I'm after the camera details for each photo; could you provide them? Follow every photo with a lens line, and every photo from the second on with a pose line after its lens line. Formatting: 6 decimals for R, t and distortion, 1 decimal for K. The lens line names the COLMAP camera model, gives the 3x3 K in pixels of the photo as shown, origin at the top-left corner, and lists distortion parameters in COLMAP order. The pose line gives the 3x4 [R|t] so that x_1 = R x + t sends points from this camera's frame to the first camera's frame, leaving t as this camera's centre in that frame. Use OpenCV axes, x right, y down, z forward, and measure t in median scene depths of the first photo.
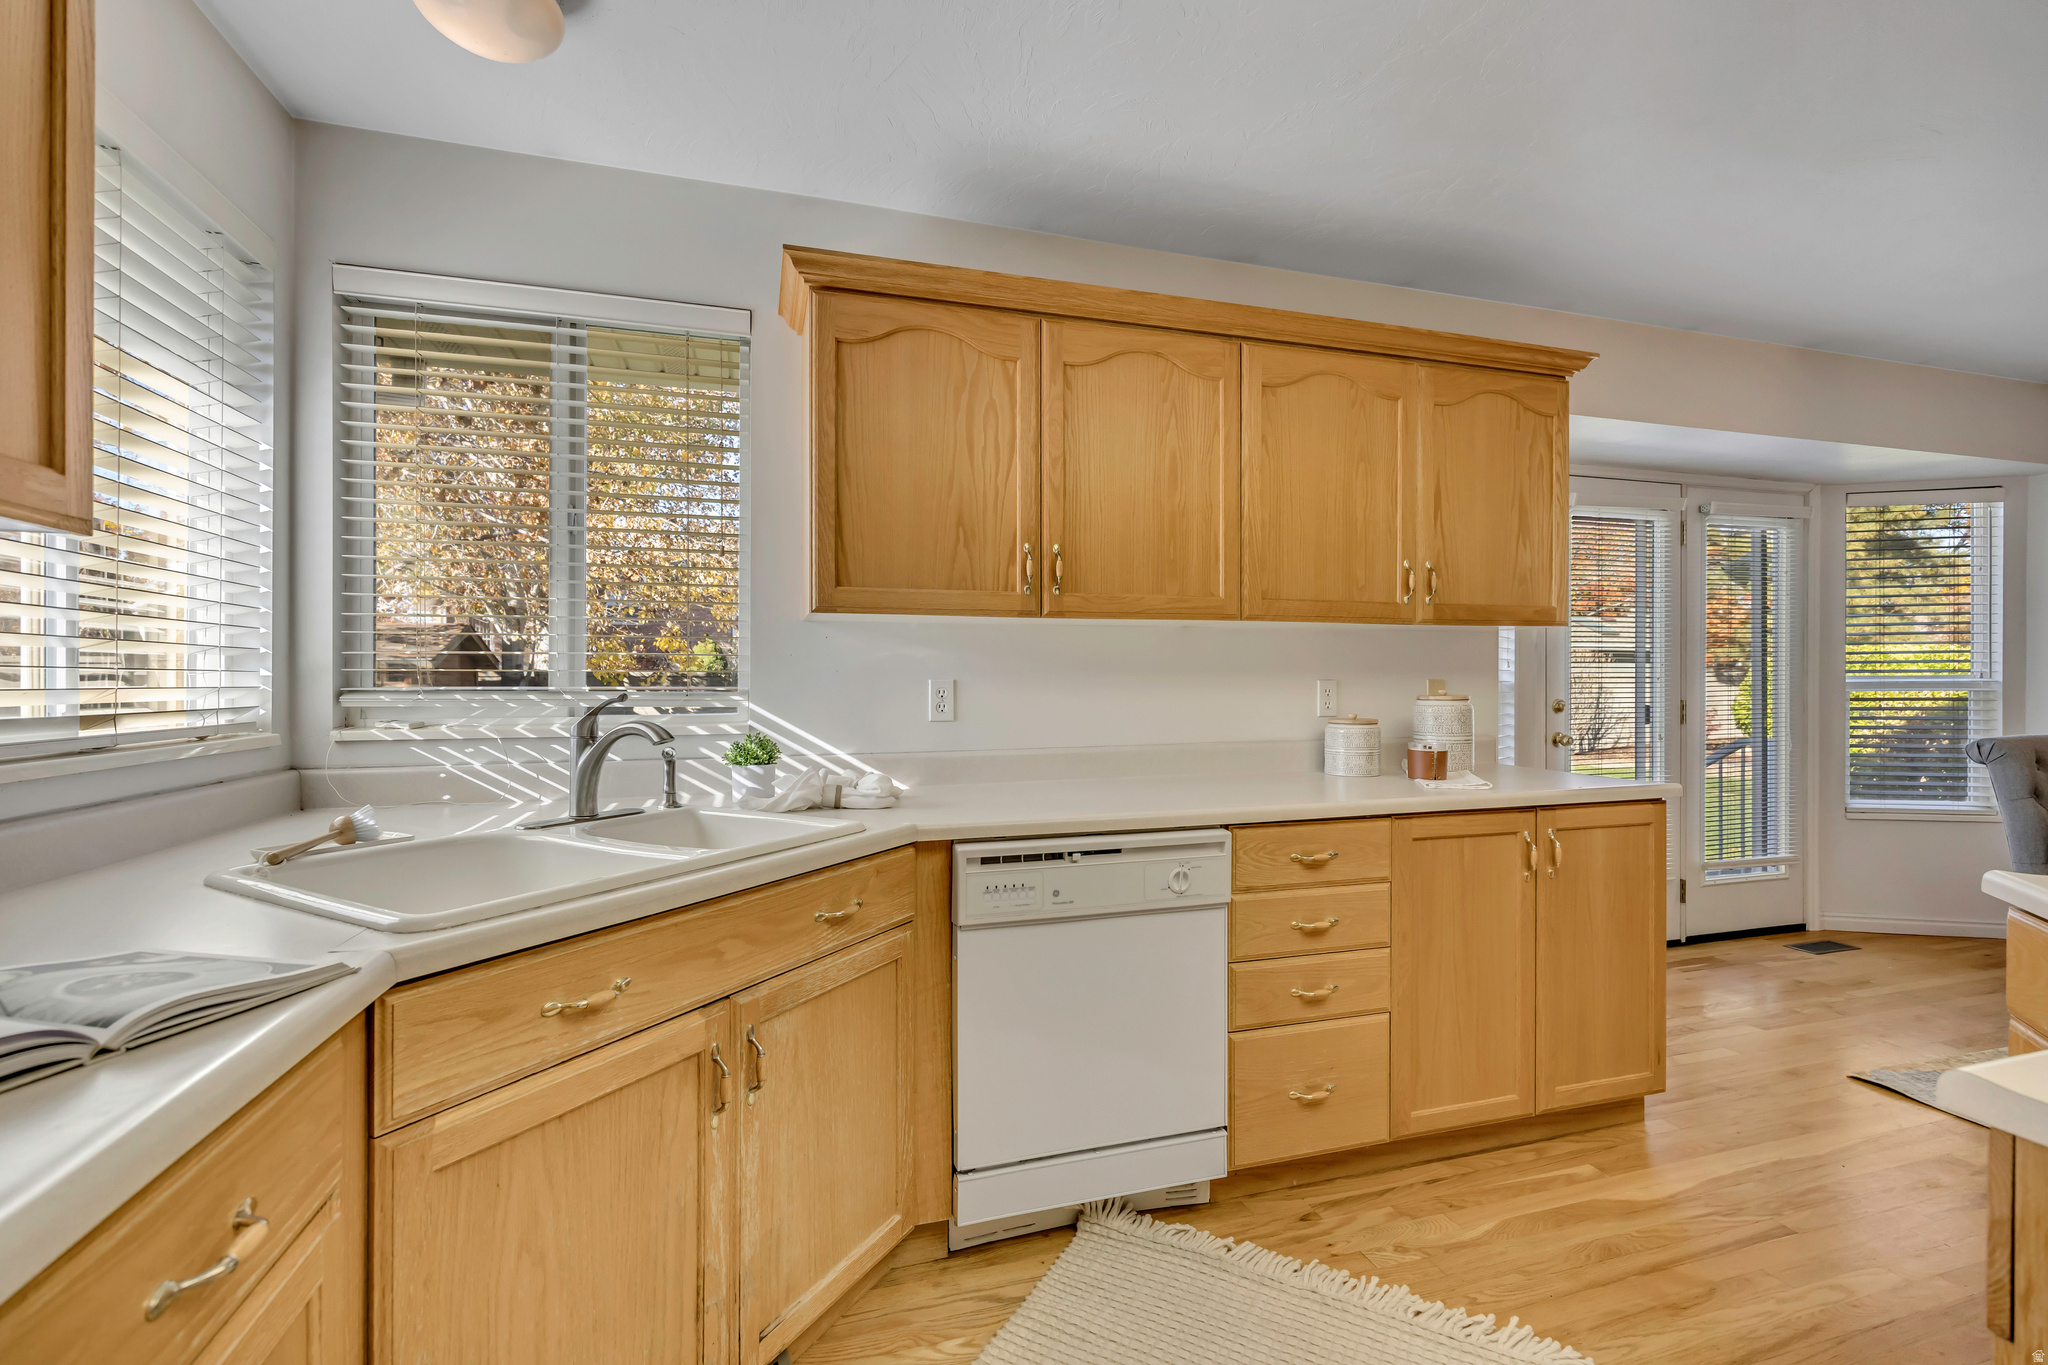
lens RADIAL K [[880.7, 0, 1033.3], [0, 880.7, 682.4], [0, 0, 1]] dist [-0.000493, 0.000005]
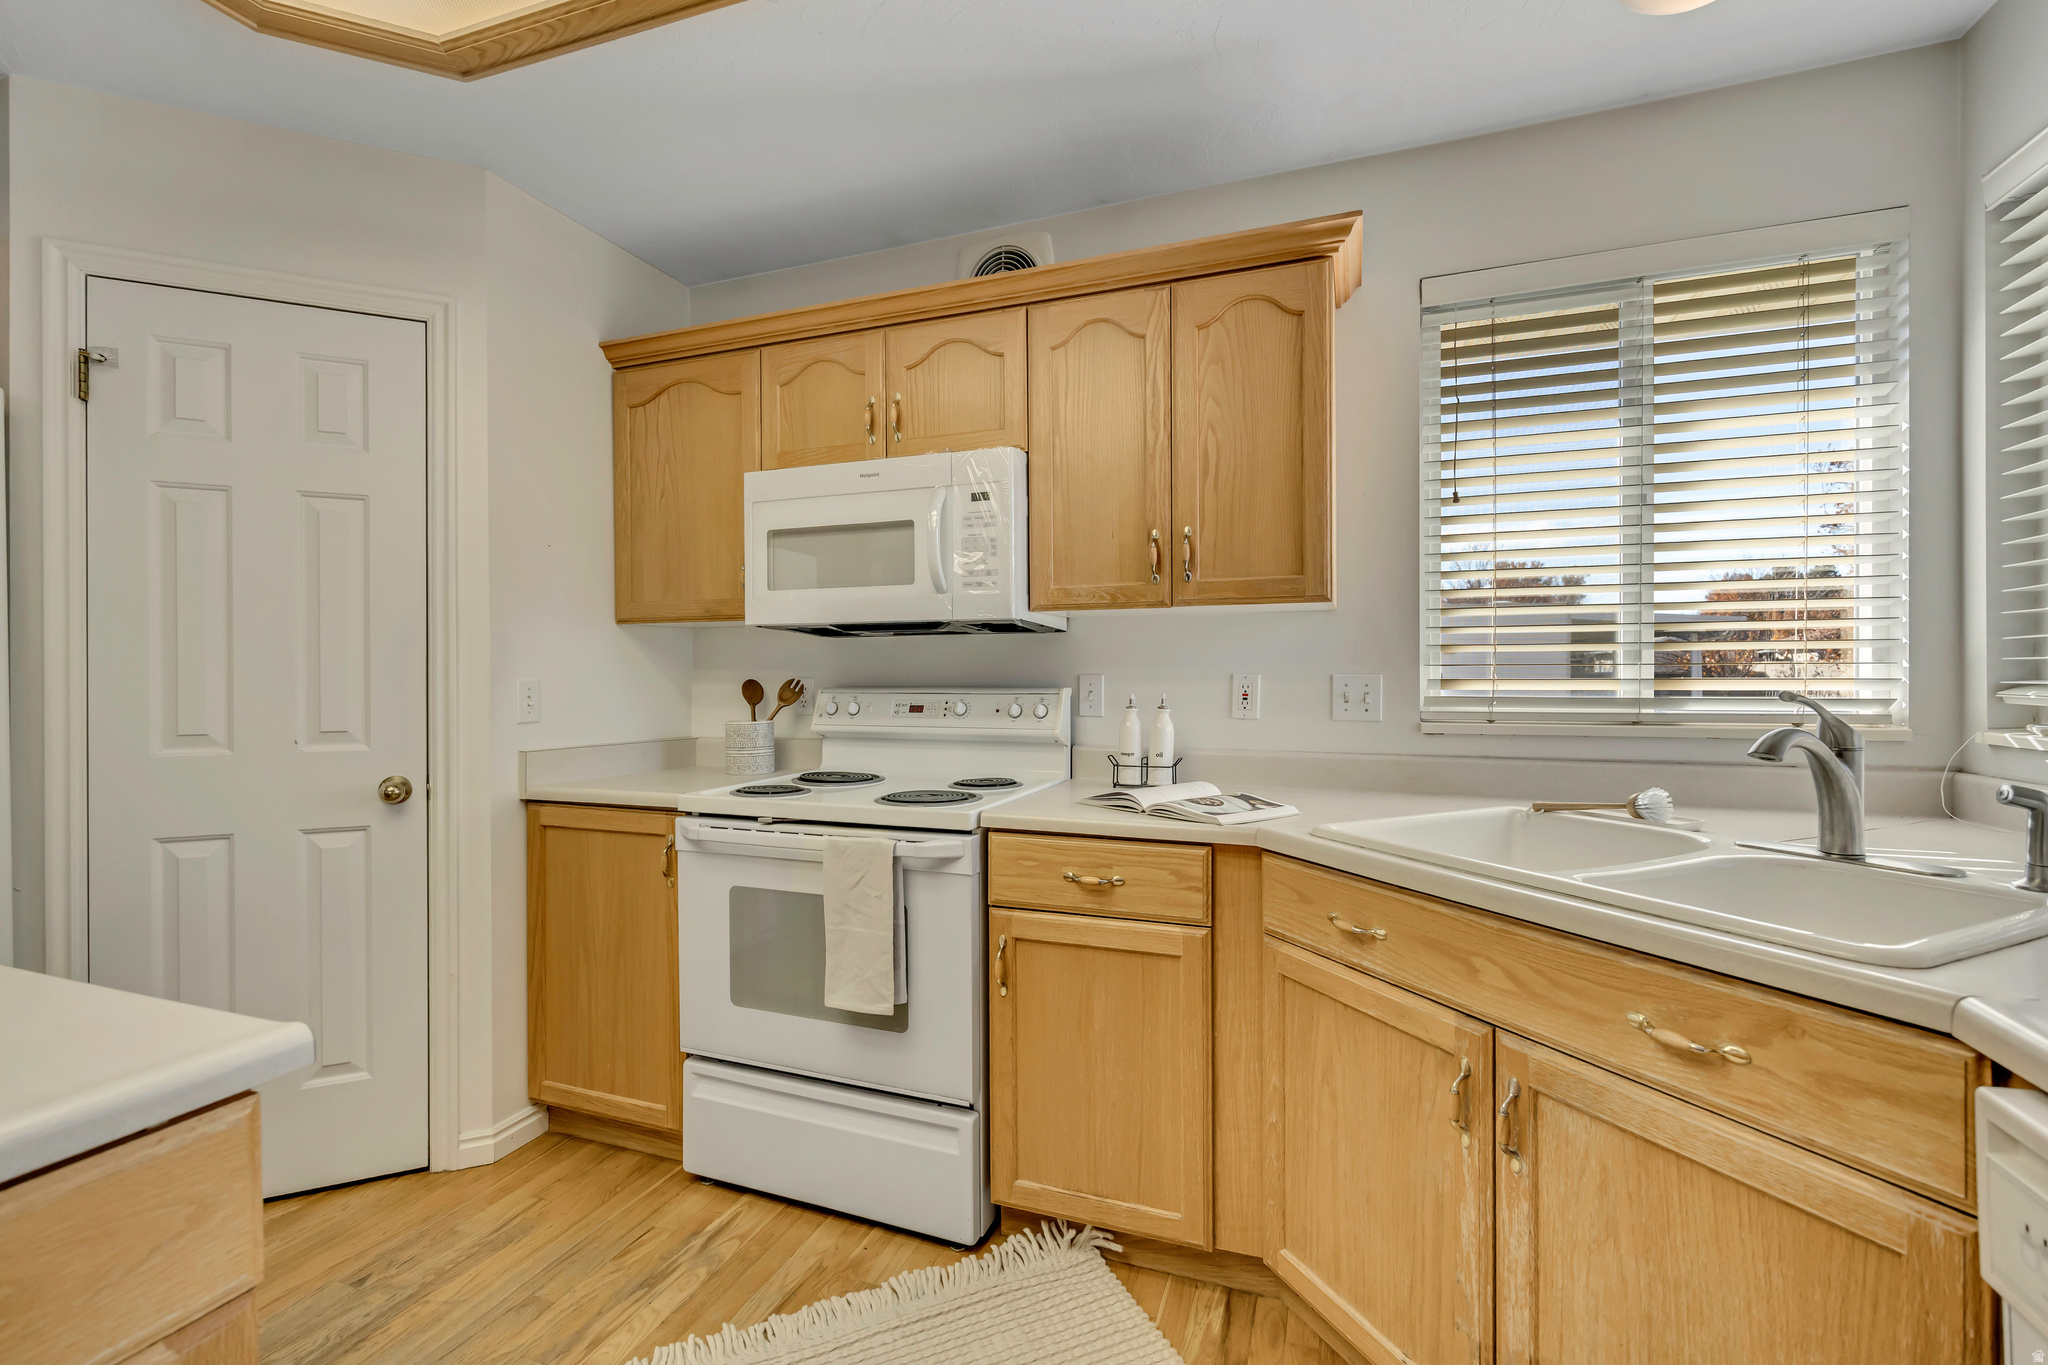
lens RADIAL K [[880.7, 0, 1026.9], [0, 880.7, 675.5], [0, 0, 1]] dist [-0.000493, 0.000005]
pose [[-0.600966, 0.004130, -0.799264, 0.612954], [0.001977, 0.999991, 0.003680, -0.005136], [0.799272, 0.000631, -0.600969, 1.081304]]
